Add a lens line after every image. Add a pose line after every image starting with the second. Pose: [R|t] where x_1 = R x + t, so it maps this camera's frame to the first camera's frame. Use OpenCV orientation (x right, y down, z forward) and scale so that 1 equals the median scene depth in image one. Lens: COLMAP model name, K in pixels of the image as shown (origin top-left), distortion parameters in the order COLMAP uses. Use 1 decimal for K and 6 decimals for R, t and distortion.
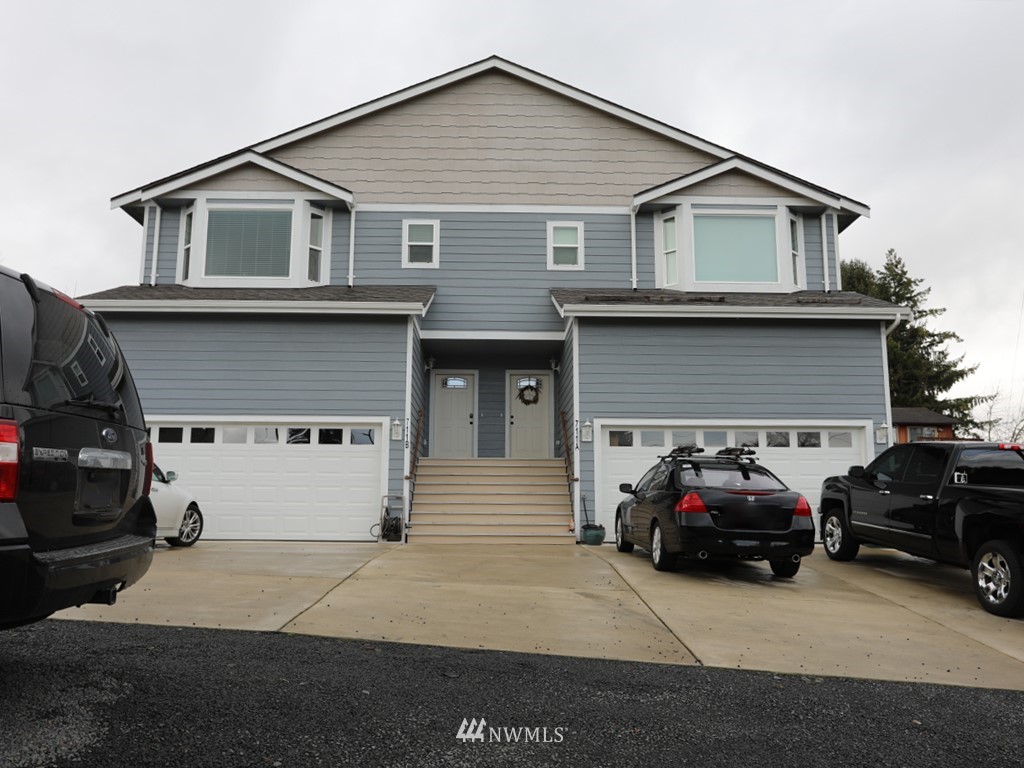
lens RADIAL K [[854.1, 0, 511.6], [0, 854.1, 385.0], [0, 0, 1]] dist [-0.019859, -0.015865]
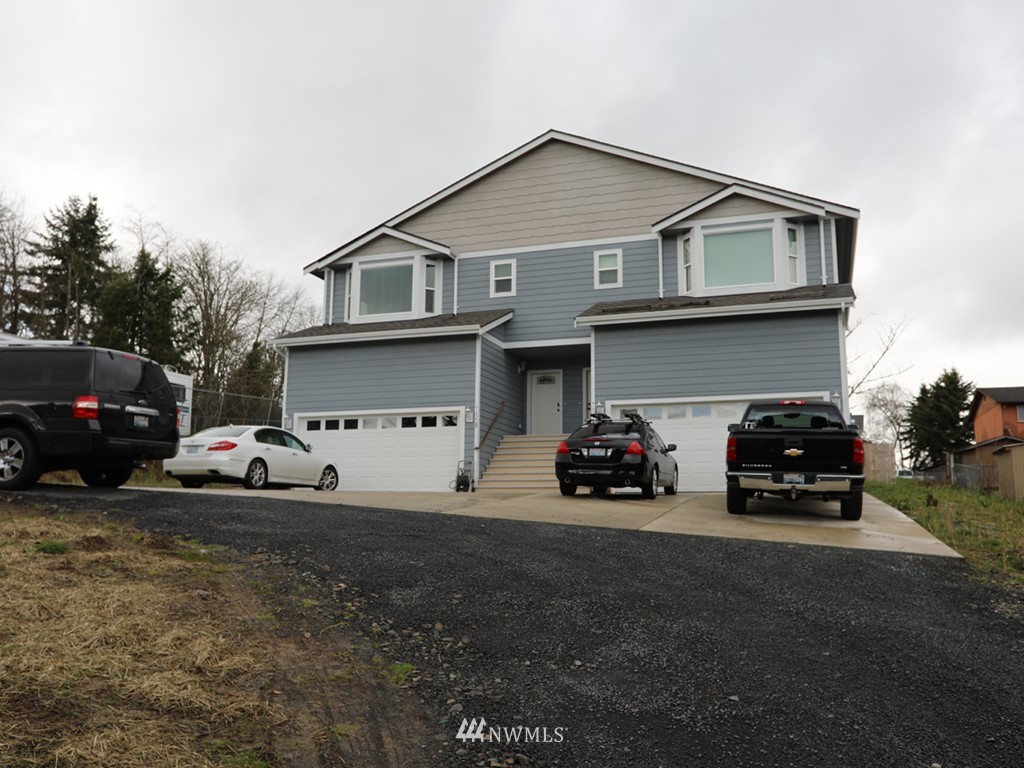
lens RADIAL K [[879.2, 0, 511.5], [0, 879.2, 384.8], [0, 0, 1]] dist [-0.020393, -0.003746]
pose [[0.934621, -0.053613, -0.351581, 0.392676], [0.051511, 0.998555, -0.015338, 0.024934], [0.351895, -0.003775, 0.936032, -0.301404]]
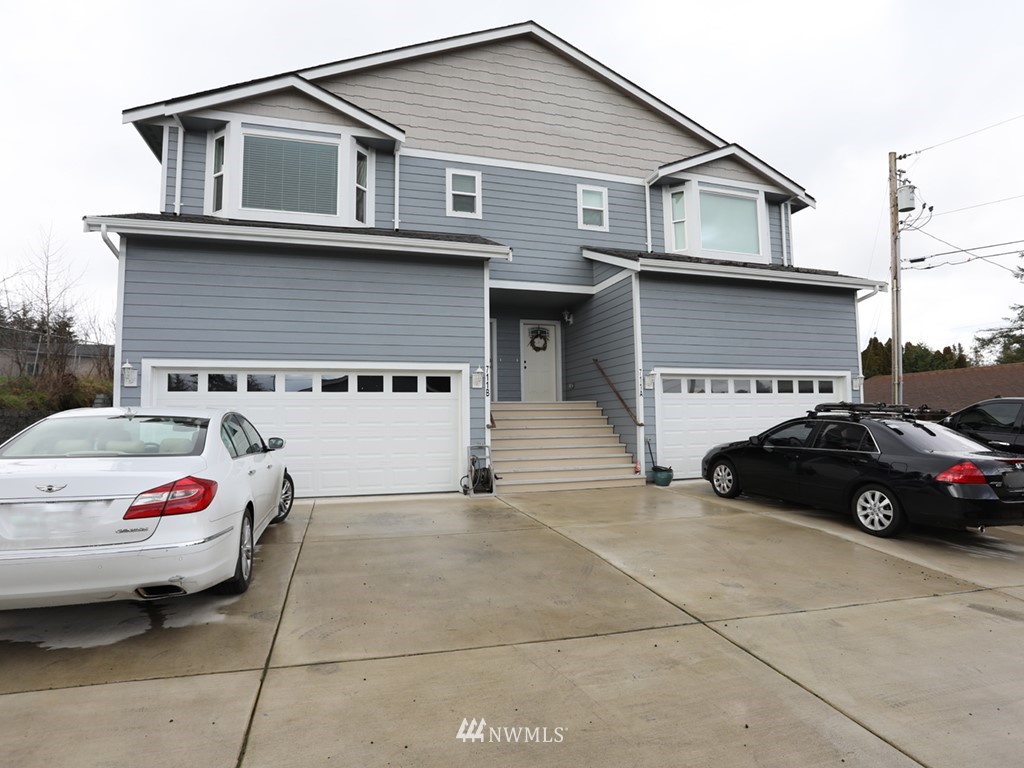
lens RADIAL K [[554.4, 0, 511.9], [0, 554.4, 384.0], [0, 0, 1]] dist [-0.057539, 0.006906]
pose [[0.961697, 0.000354, 0.274116, -0.236890], [-0.025663, 0.995723, 0.088749, 0.002286], [-0.272912, -0.092384, 0.957593, 0.335888]]
